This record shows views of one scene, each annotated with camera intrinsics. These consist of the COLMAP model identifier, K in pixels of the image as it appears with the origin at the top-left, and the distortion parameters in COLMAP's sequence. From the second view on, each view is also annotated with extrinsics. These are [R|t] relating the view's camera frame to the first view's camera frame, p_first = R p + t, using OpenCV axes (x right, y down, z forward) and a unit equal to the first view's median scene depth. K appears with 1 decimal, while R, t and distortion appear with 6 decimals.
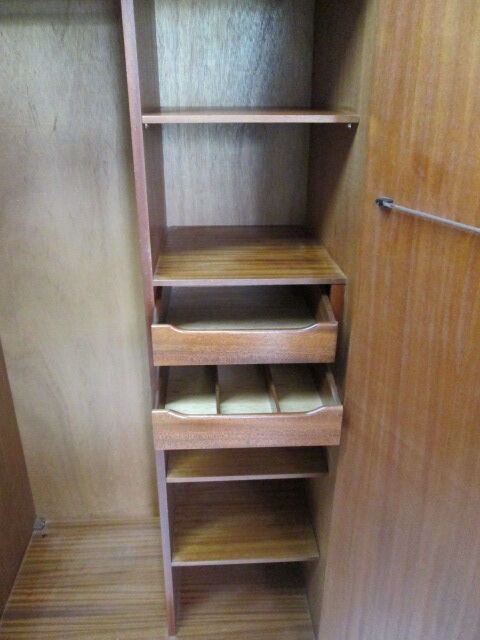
lens RADIAL K [[530.5, 0, 240.0], [0, 530.5, 320.0], [0, 0, 1]] dist [-0.029386, 0.002198]
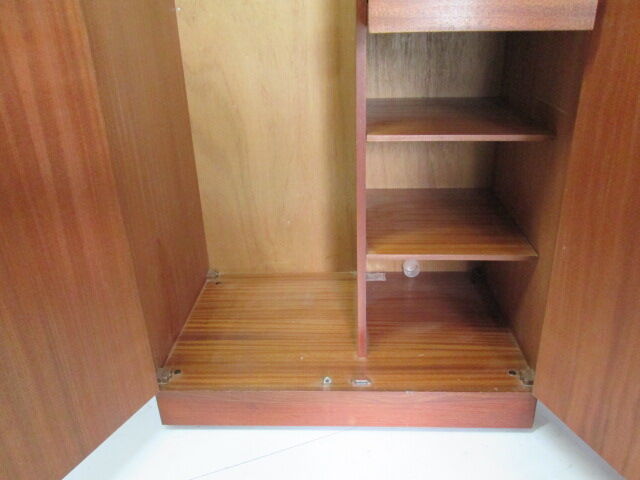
lens RADIAL K [[521.0, 0, 320.0], [0, 521.0, 240.0], [0, 0, 1]] dist [0.006577, -0.001269]
pose [[0.993565, 0.006519, -0.113077, -0.116043], [-0.007790, 0.999911, -0.010793, 0.468174], [0.112997, 0.011605, 0.993528, 0.121788]]
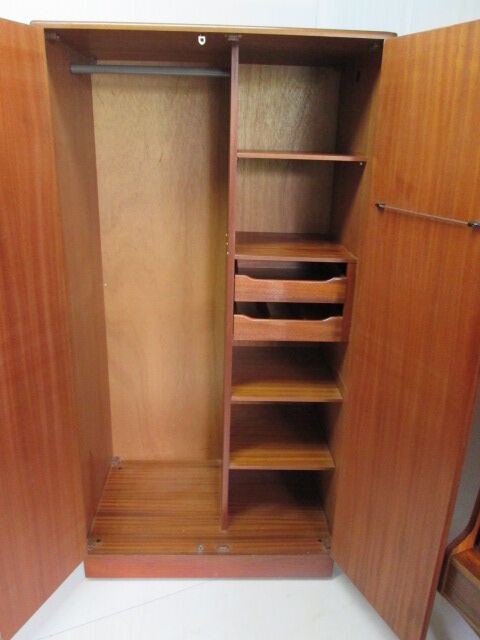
lens RADIAL K [[545.9, 0, 240.0], [0, 545.9, 320.0], [0, 0, 1]] dist [0.002796, -0.000506]
pose [[0.999417, 0.031970, -0.012025, -0.101243], [-0.032890, 0.995729, -0.086263, 0.211373], [0.009216, 0.086608, 0.996200, -0.498855]]
